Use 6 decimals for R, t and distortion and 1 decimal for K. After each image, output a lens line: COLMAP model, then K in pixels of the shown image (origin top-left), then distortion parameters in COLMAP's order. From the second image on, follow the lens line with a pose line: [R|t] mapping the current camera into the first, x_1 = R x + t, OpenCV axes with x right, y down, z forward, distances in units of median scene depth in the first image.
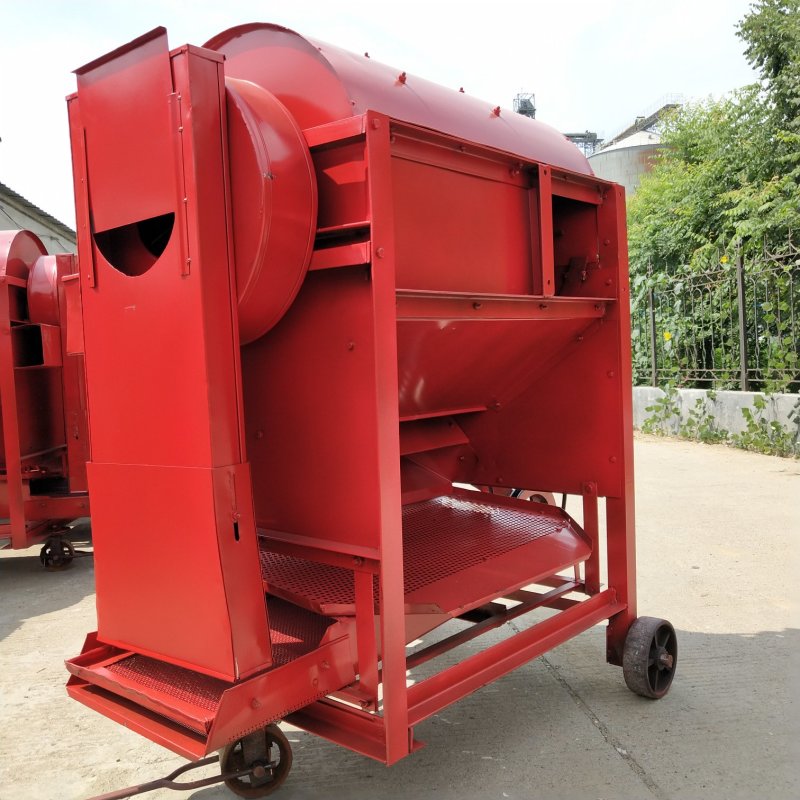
lens RADIAL K [[829.0, 0, 400.0], [0, 829.0, 400.0], [0, 0, 1]] dist [-0.043079, 0.088144]
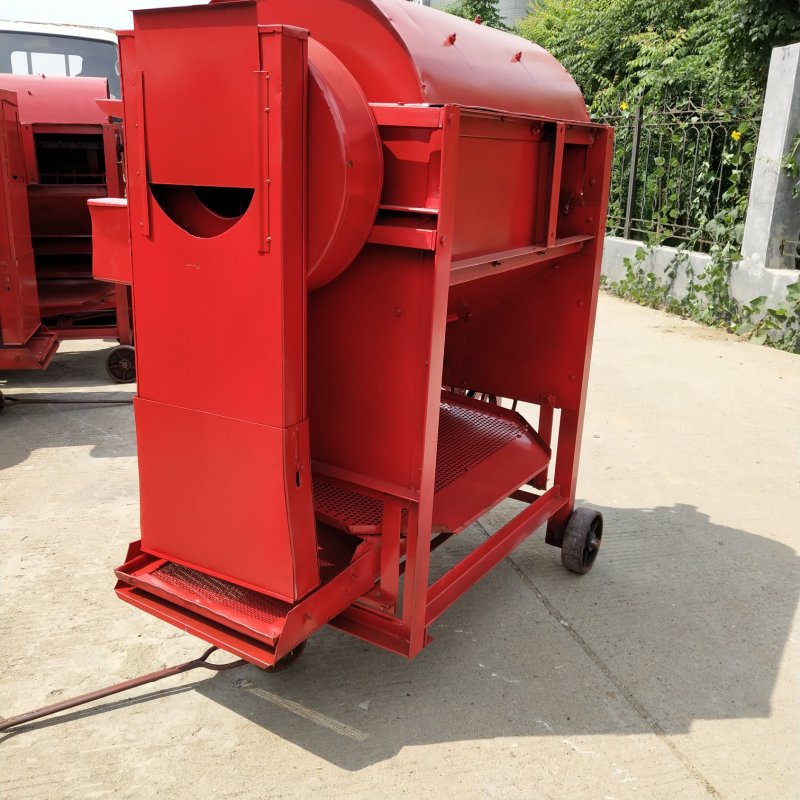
lens RADIAL K [[829.0, 0, 400.0], [0, 829.0, 400.0], [0, 0, 1]] dist [-0.043079, 0.088144]
pose [[0.984386, 0.032018, 0.173085, -0.177706], [-0.072594, 0.969644, 0.233497, -0.152412], [-0.160355, -0.242416, 0.956828, -0.057861]]
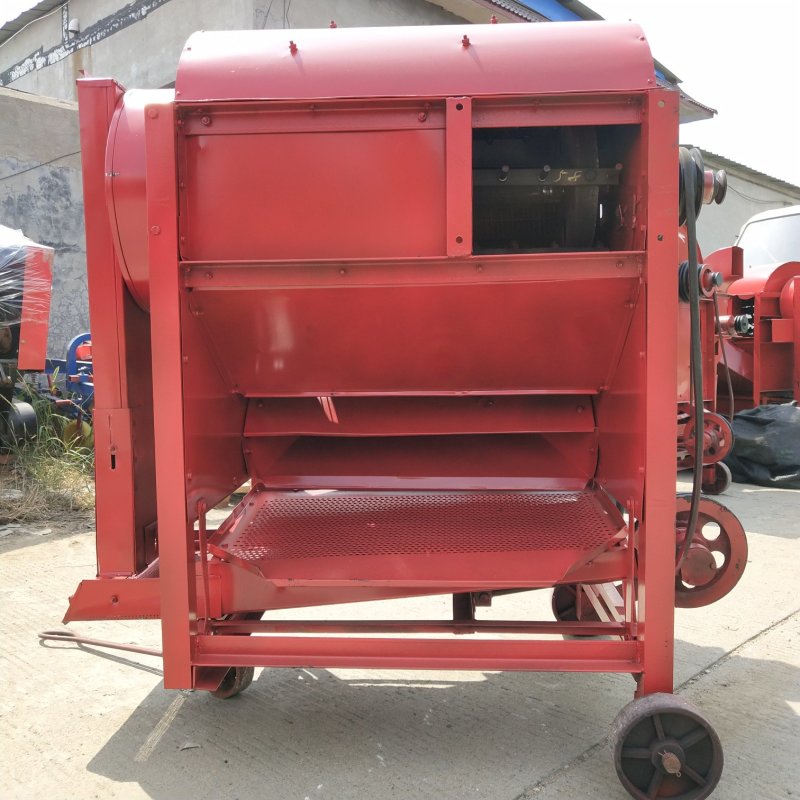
lens RADIAL K [[829.0, 0, 400.0], [0, 829.0, 400.0], [0, 0, 1]] dist [-0.043079, 0.088144]
pose [[0.612792, 0.084522, -0.785711, 0.720816], [-0.054677, 0.996416, 0.064544, -0.027714], [0.788350, 0.003408, 0.615217, 0.388979]]
